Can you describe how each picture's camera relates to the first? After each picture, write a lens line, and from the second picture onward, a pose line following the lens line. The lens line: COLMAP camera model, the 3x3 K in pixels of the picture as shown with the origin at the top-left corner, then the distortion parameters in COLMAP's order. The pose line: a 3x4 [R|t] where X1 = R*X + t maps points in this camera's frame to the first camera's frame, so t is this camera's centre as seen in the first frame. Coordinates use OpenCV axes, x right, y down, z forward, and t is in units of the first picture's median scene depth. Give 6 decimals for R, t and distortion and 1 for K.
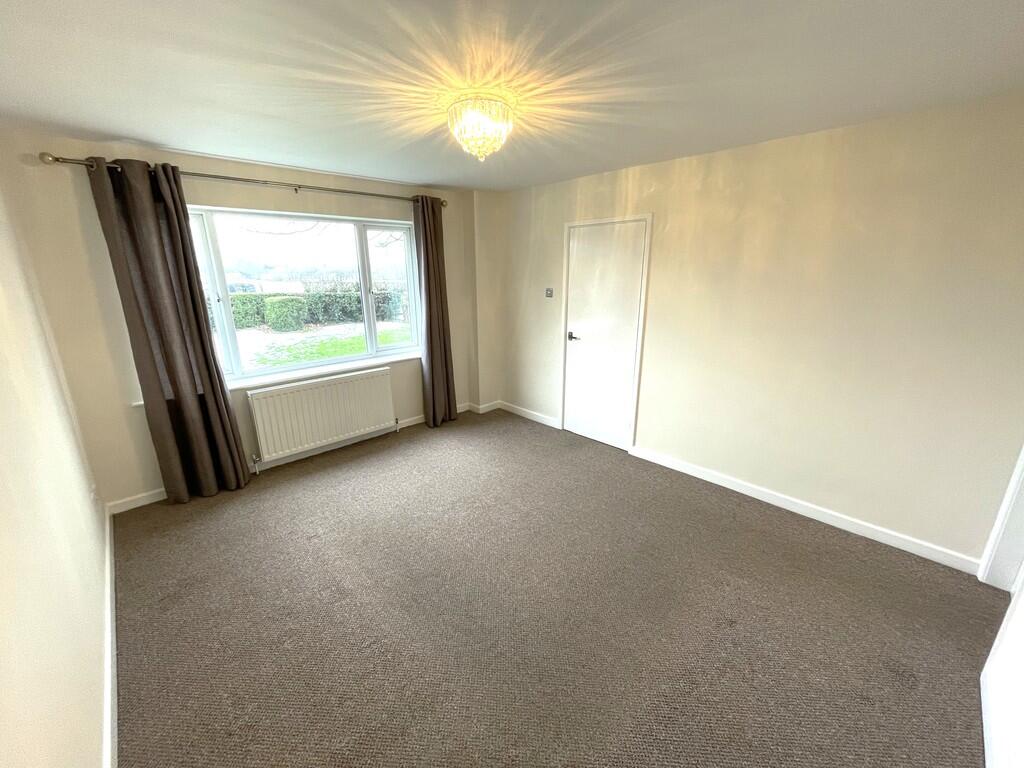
lens RADIAL K [[412.4, 0, 510.4], [0, 412.4, 383.4], [0, 0, 1]] dist [-0.001949, -0.000070]
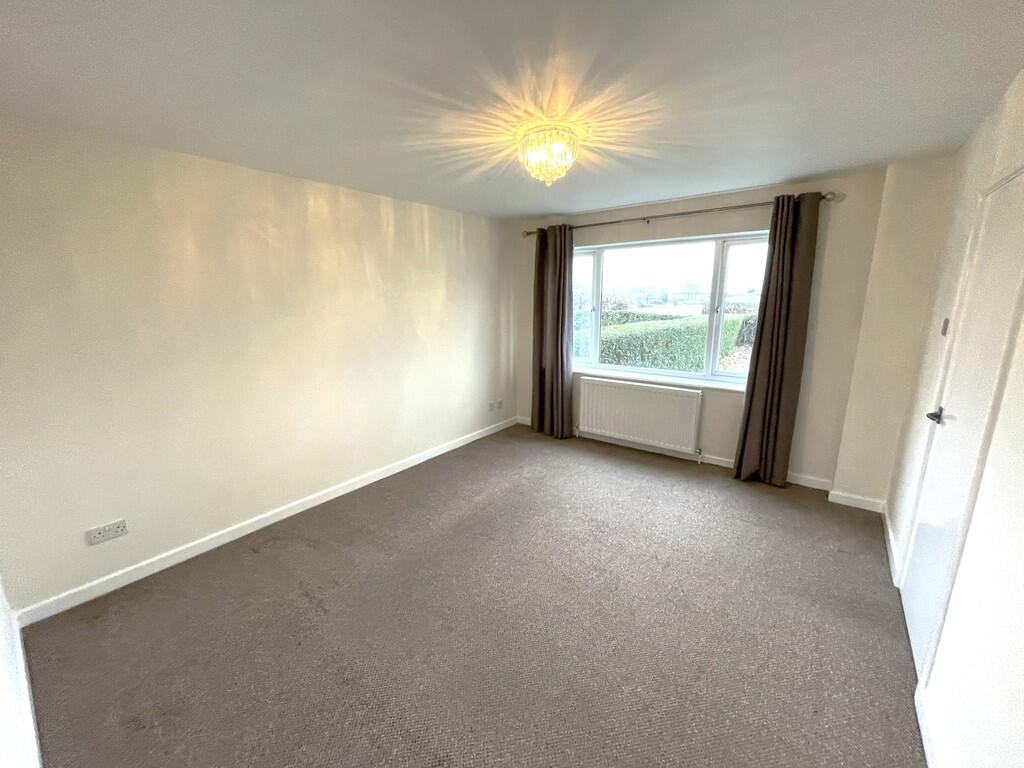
lens RADIAL K [[412.4, 0, 519.6], [0, 412.4, 385.4], [0, 0, 1]] dist [-0.001949, -0.000070]
pose [[0.166954, 0.217995, -0.961563, 0.636904], [-0.257174, 0.951120, 0.170975, -0.128190], [0.951834, 0.218744, 0.214856, 0.487941]]
